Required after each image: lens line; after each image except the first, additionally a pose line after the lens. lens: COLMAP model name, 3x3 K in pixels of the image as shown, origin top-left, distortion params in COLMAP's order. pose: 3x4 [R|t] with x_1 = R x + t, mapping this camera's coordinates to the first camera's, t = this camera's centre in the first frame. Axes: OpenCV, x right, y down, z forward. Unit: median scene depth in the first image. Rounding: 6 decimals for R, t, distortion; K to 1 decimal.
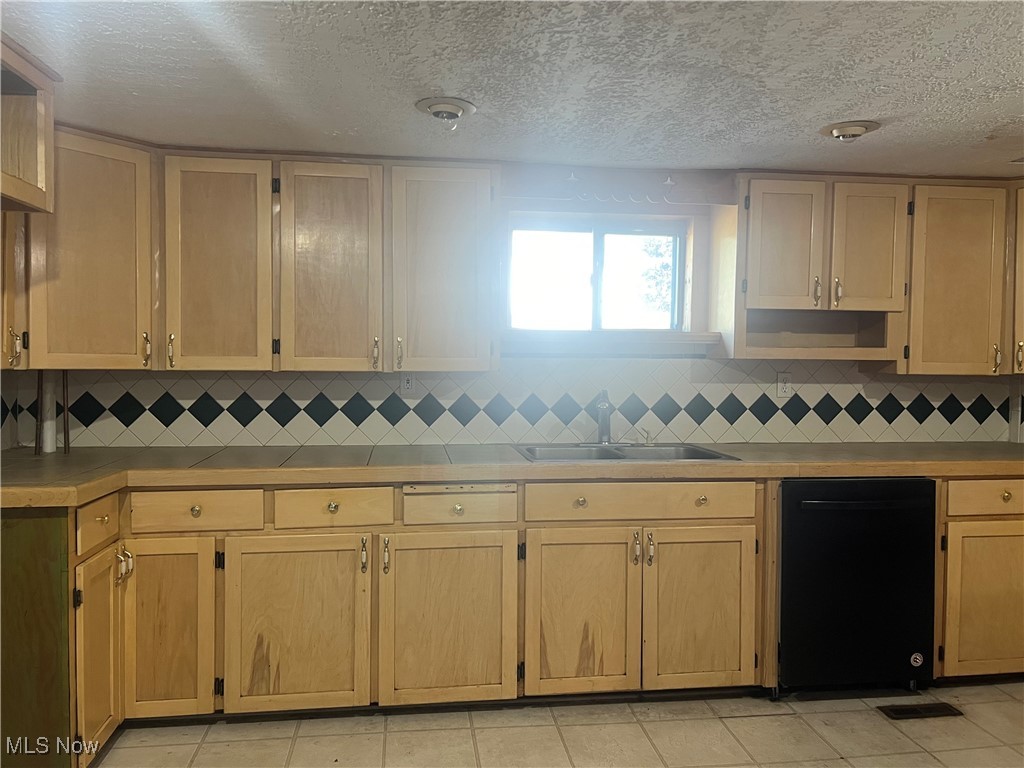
lens RADIAL K [[770.3, 0, 502.6], [0, 770.3, 378.5], [0, 0, 1]] dist [0.076245, -0.085480]
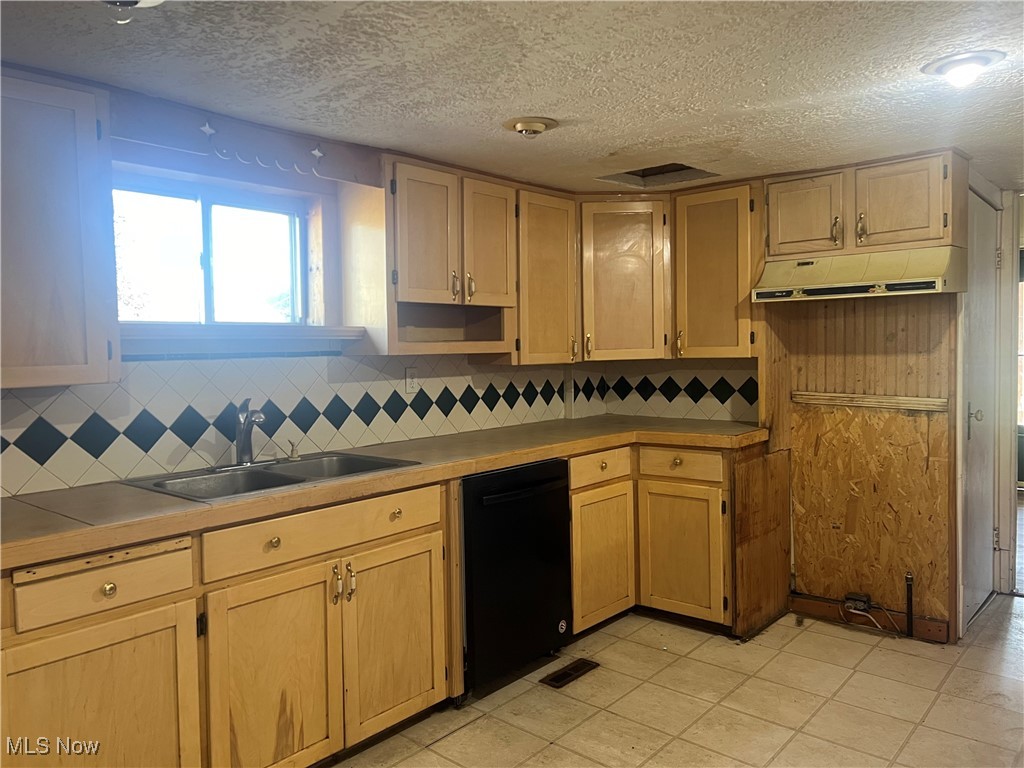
lens RADIAL K [[770.3, 0, 507.3], [0, 770.3, 380.0], [0, 0, 1]] dist [0.076245, -0.085480]
pose [[0.753927, -0.052066, 0.654891, -0.211299], [0.044077, 0.998617, 0.028651, -0.017143], [-0.655478, 0.007265, 0.755180, 0.223161]]
